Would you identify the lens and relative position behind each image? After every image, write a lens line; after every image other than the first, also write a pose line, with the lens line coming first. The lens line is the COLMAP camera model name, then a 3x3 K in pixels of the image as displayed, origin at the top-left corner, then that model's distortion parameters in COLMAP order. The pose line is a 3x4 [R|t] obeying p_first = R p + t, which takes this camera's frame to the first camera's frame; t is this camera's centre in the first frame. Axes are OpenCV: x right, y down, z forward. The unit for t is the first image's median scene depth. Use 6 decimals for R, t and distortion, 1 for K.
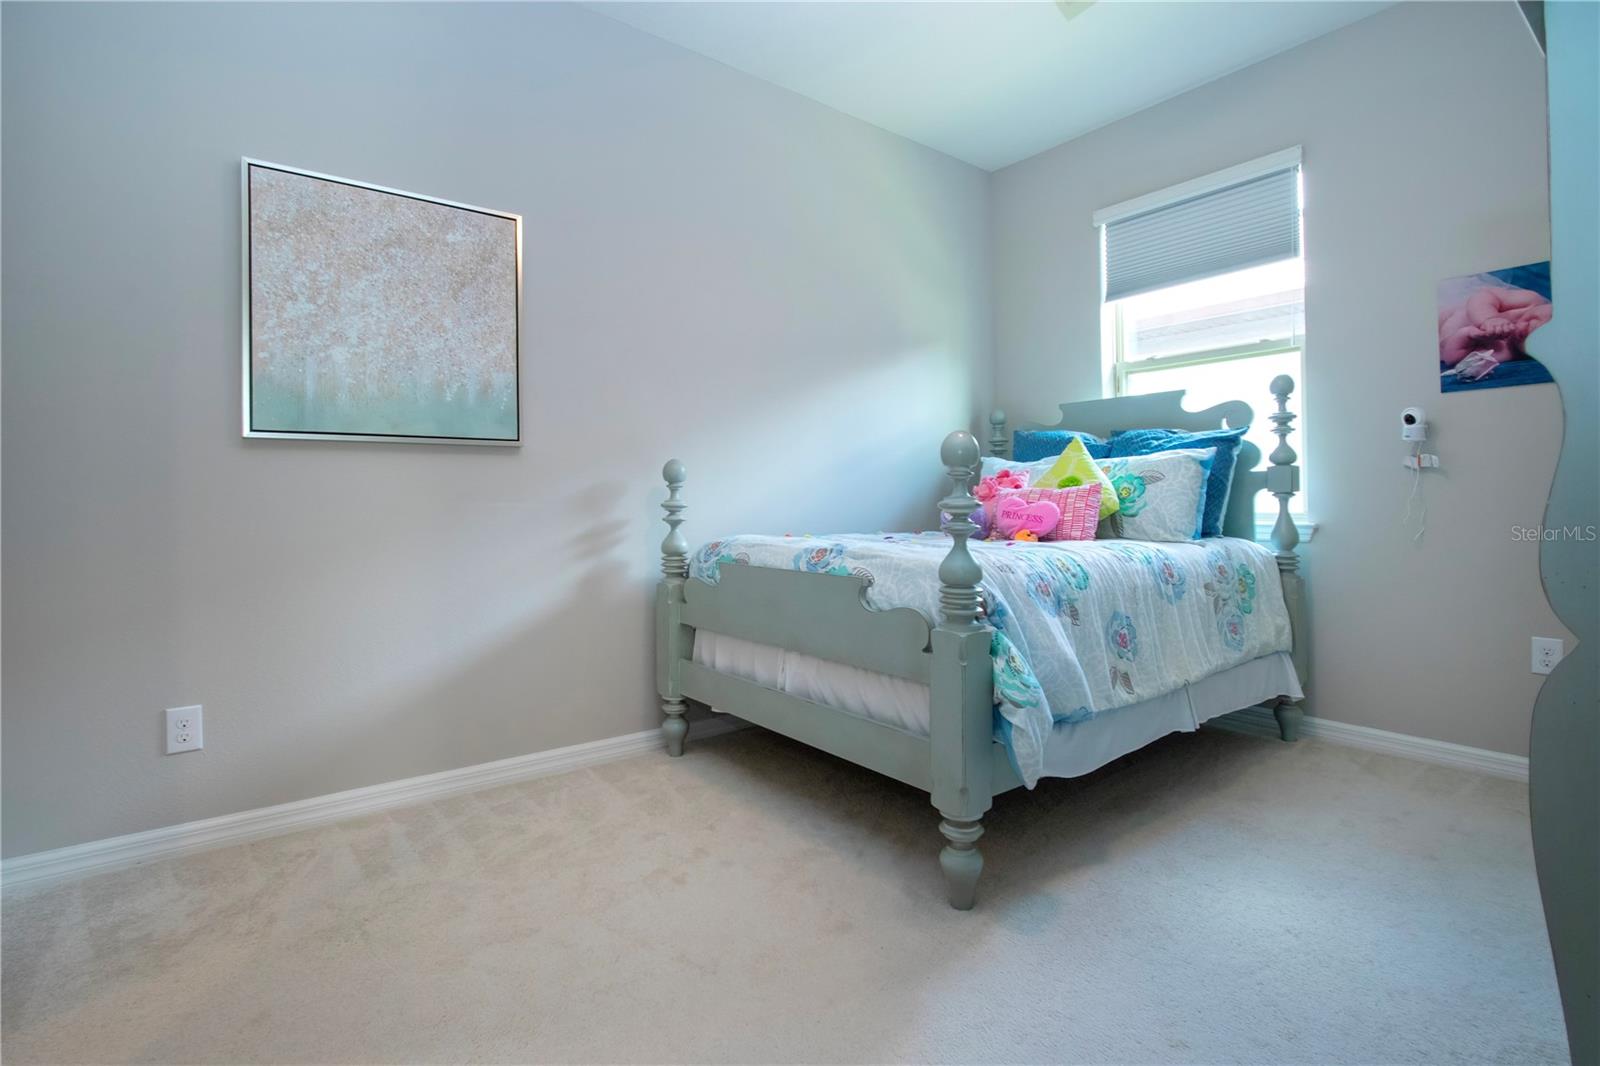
lens RADIAL K [[768.9, 0, 853.4], [0, 768.9, 510.9], [0, 0, 1]] dist [-0.012394, 0.000969]
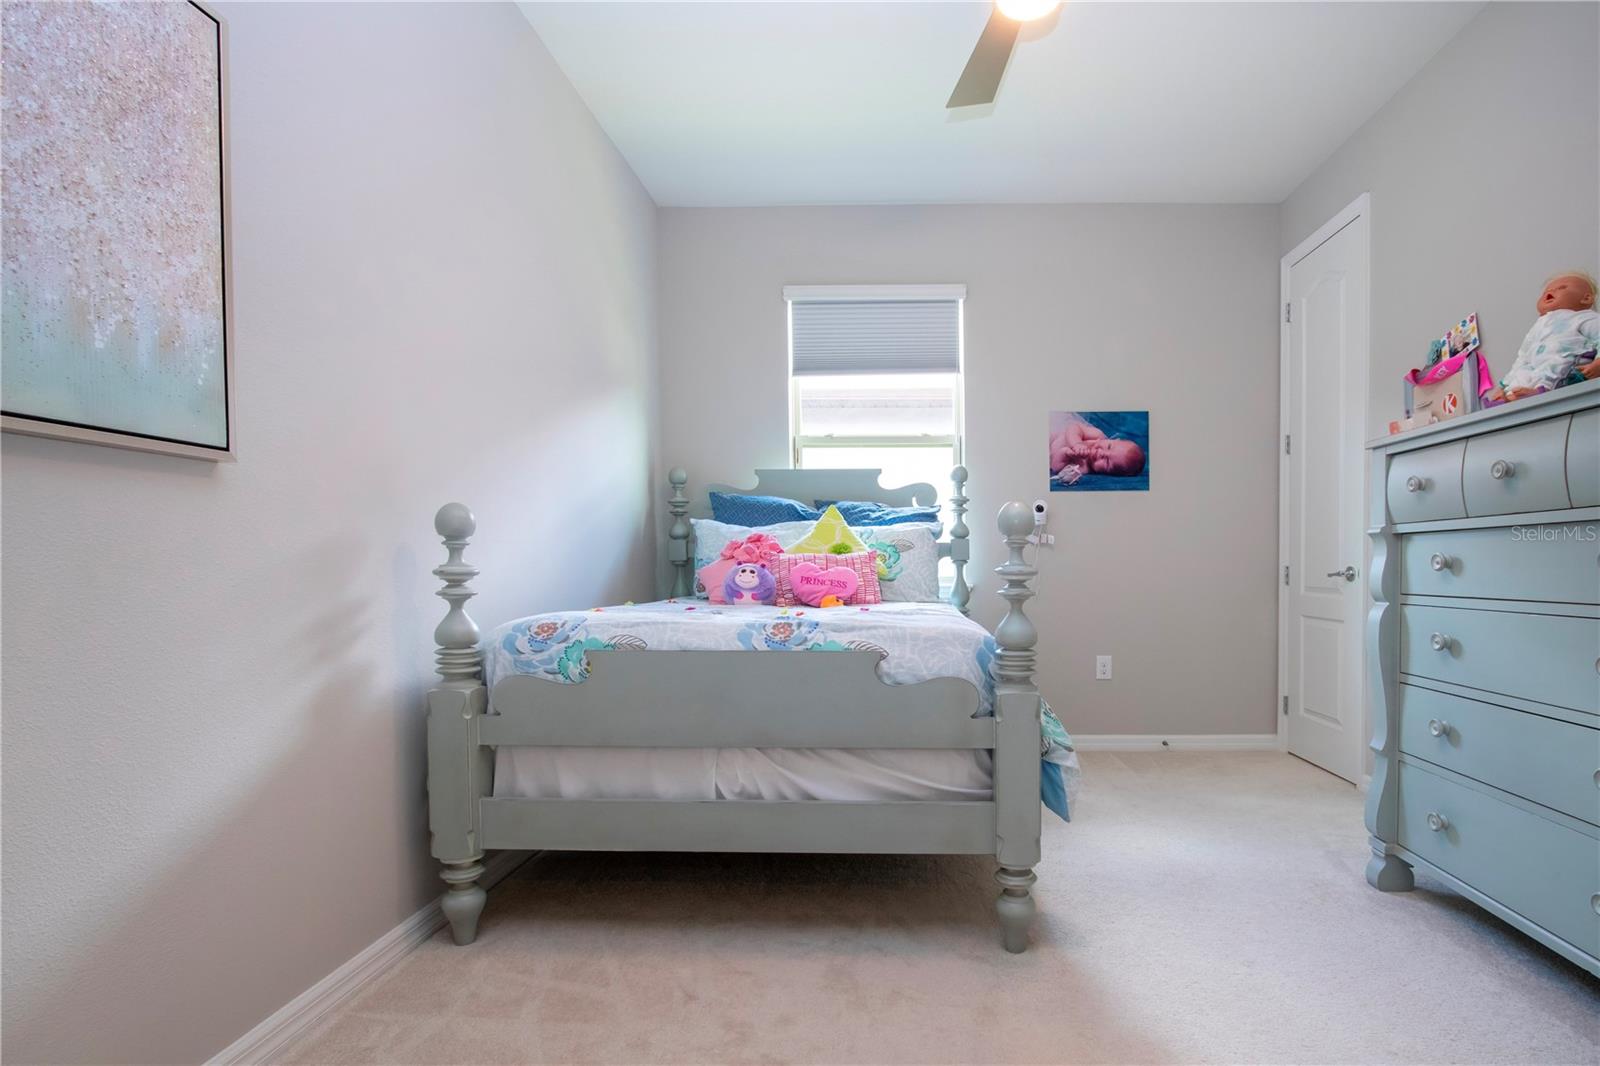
lens RADIAL K [[751.8, 0, 891.7], [0, 751.8, 592.5], [0, 0, 1]] dist [-0.003252, 0.000183]
pose [[0.662021, -0.023405, 0.749120, -0.508409], [0.006053, 0.999647, 0.025883, -0.004409], [-0.749461, -0.012601, 0.661929, 0.308259]]
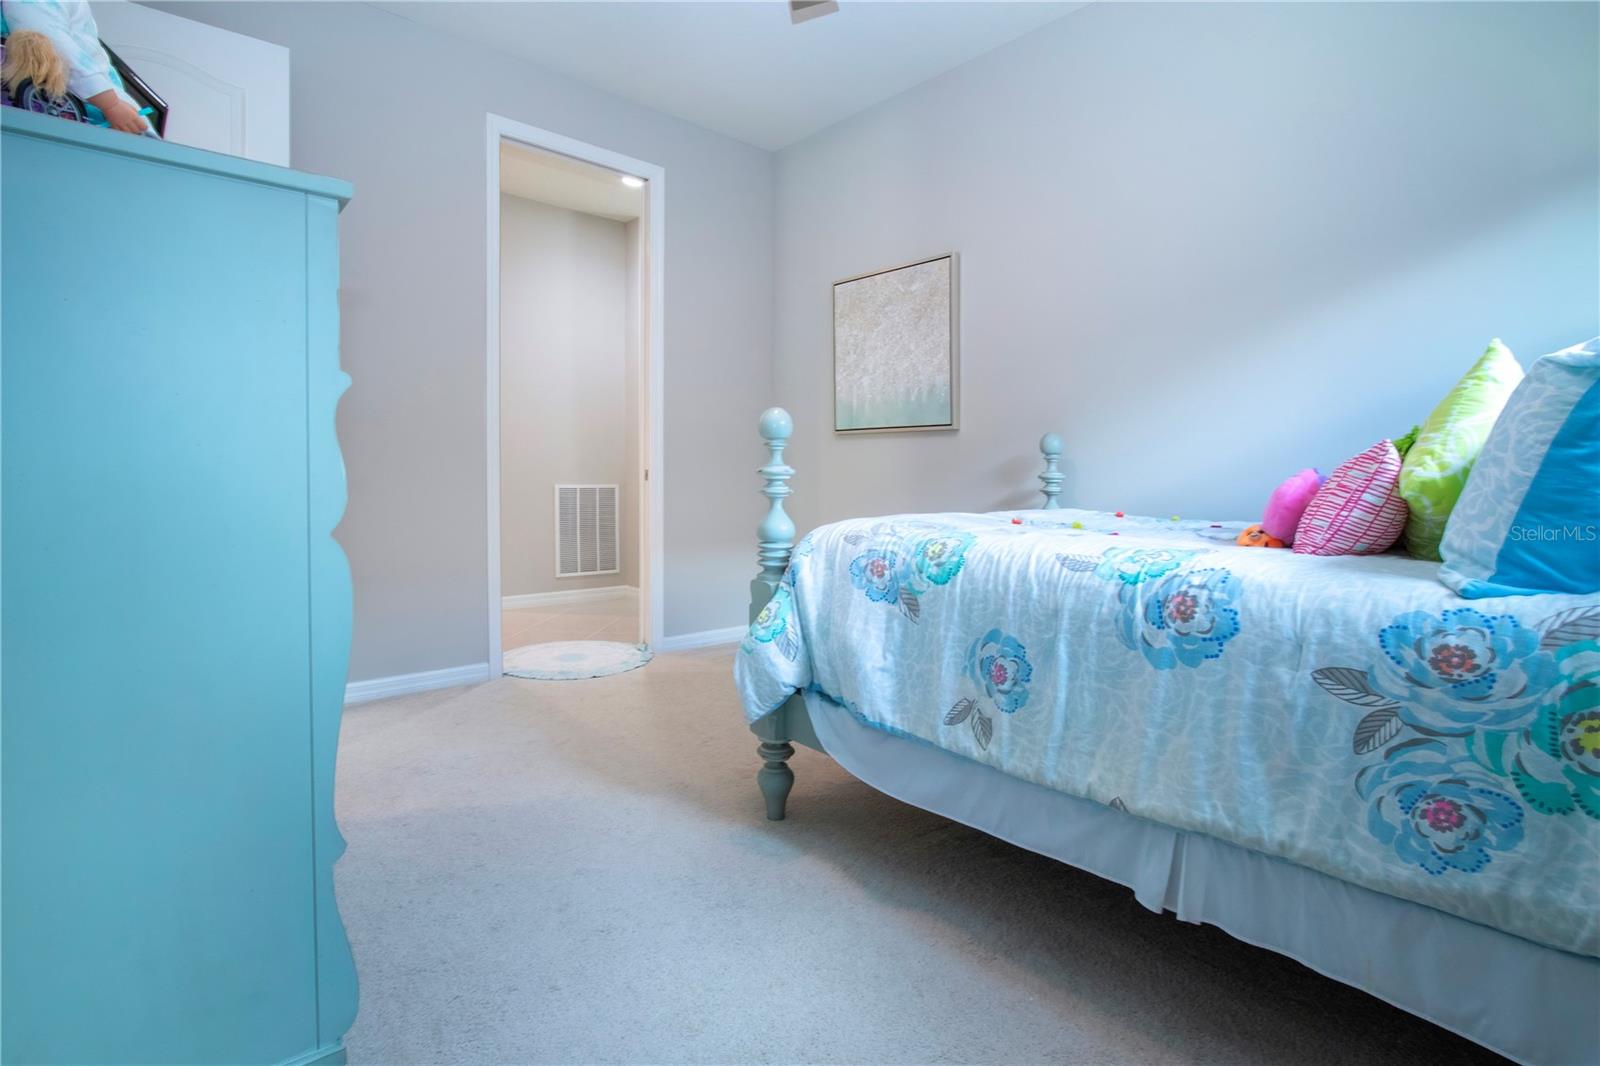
lens RADIAL K [[764.6, 0, 800.0], [0, 764.6, 533.0], [0, 0, 1]] dist [-0.001434, 0.000477]
pose [[0.044143, 0.085738, -0.995339, 0.861602], [-0.029883, 0.995978, 0.084468, -0.008761], [0.998578, 0.026015, 0.046527, 0.665791]]
